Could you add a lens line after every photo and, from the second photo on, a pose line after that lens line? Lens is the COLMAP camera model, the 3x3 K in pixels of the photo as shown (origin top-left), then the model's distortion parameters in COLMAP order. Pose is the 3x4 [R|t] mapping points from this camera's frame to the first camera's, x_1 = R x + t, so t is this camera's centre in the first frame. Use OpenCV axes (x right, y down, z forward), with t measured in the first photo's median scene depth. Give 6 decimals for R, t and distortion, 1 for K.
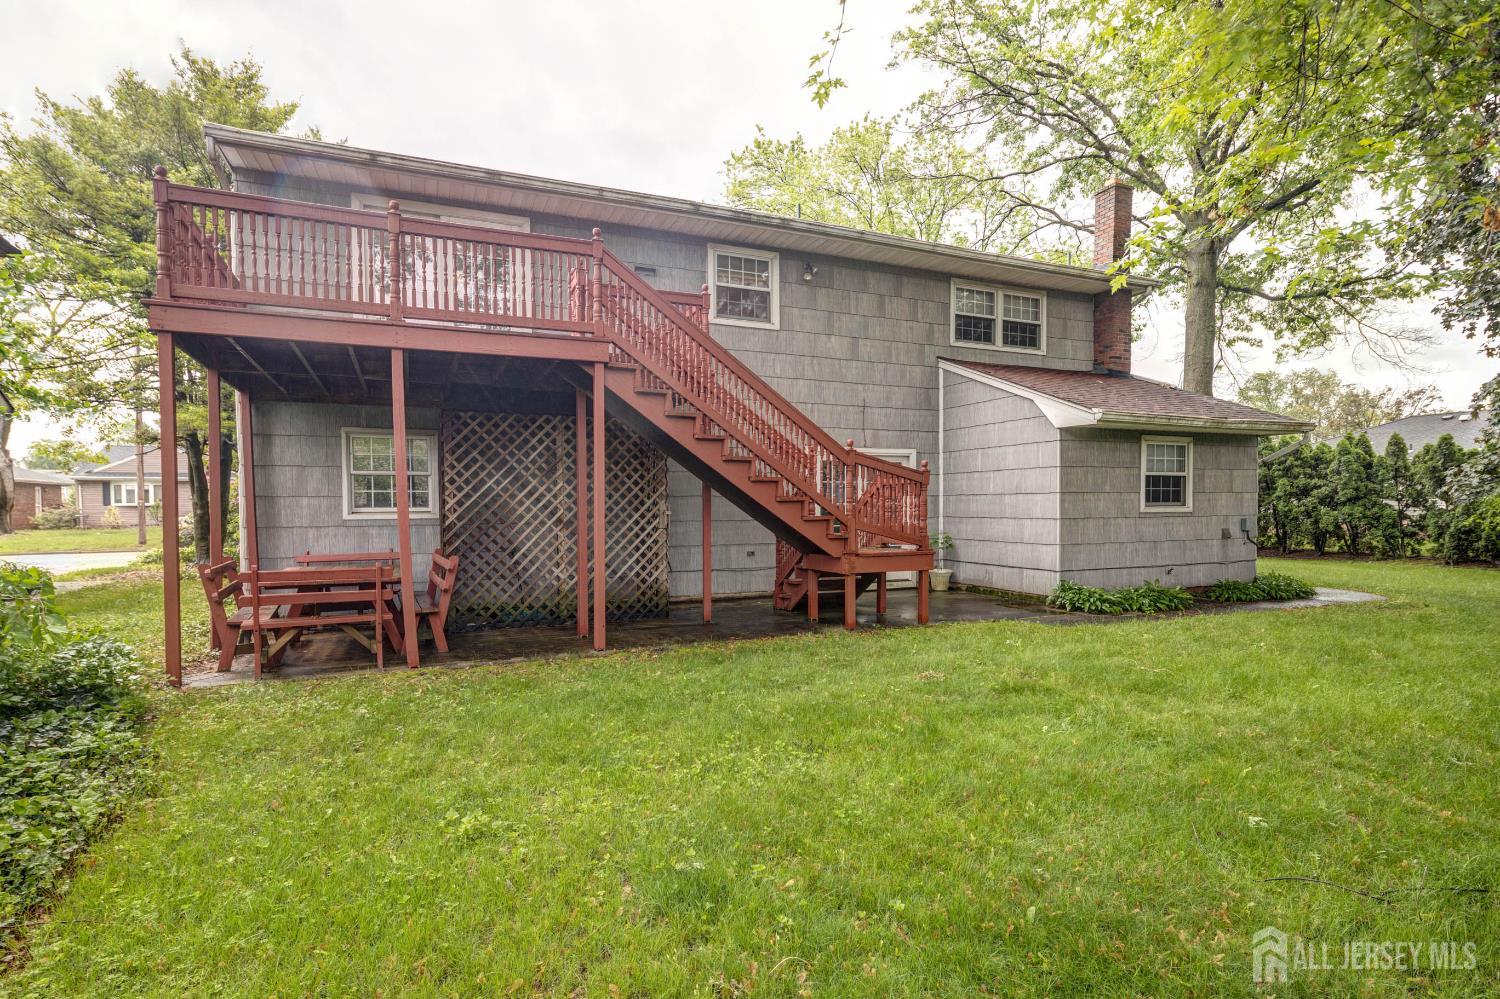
lens RADIAL K [[765.6, 0, 750.1], [0, 765.6, 533.2], [0, 0, 1]] dist [0.001472, -0.000026]
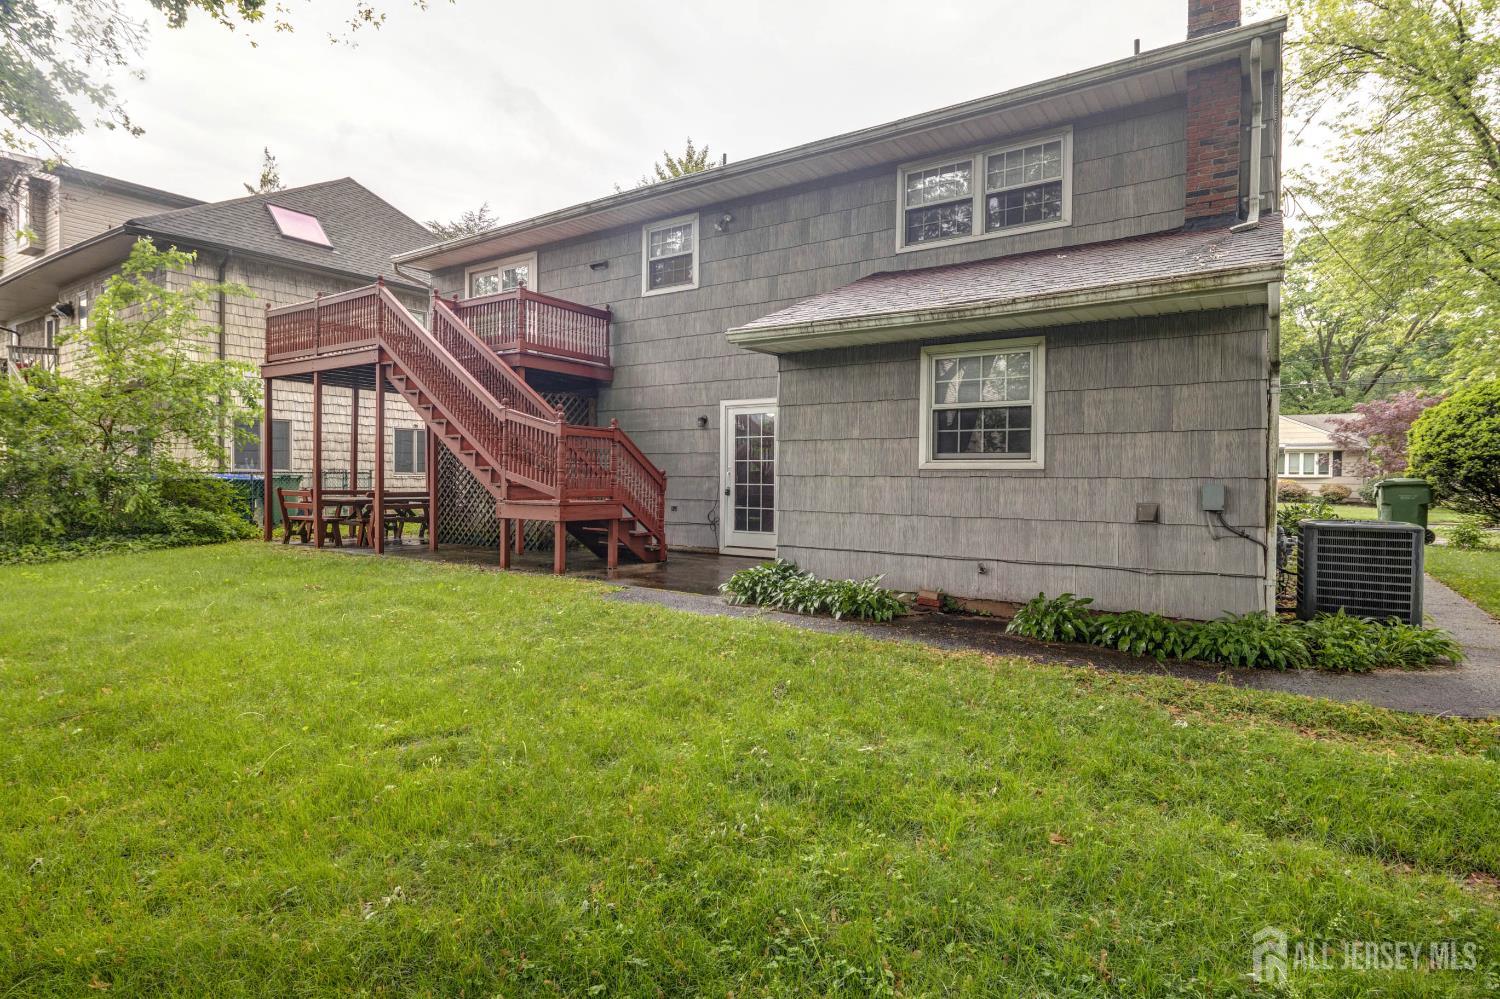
lens RADIAL K [[760.3, 0, 750.0], [0, 760.3, 499.5], [0, 0, 1]] dist [-0.000265, -0.000080]
pose [[0.531966, 0.037819, -0.845921, 0.942037], [-0.035467, 0.999121, 0.022364, -0.011033], [0.846023, 0.018105, 0.532840, 0.529634]]
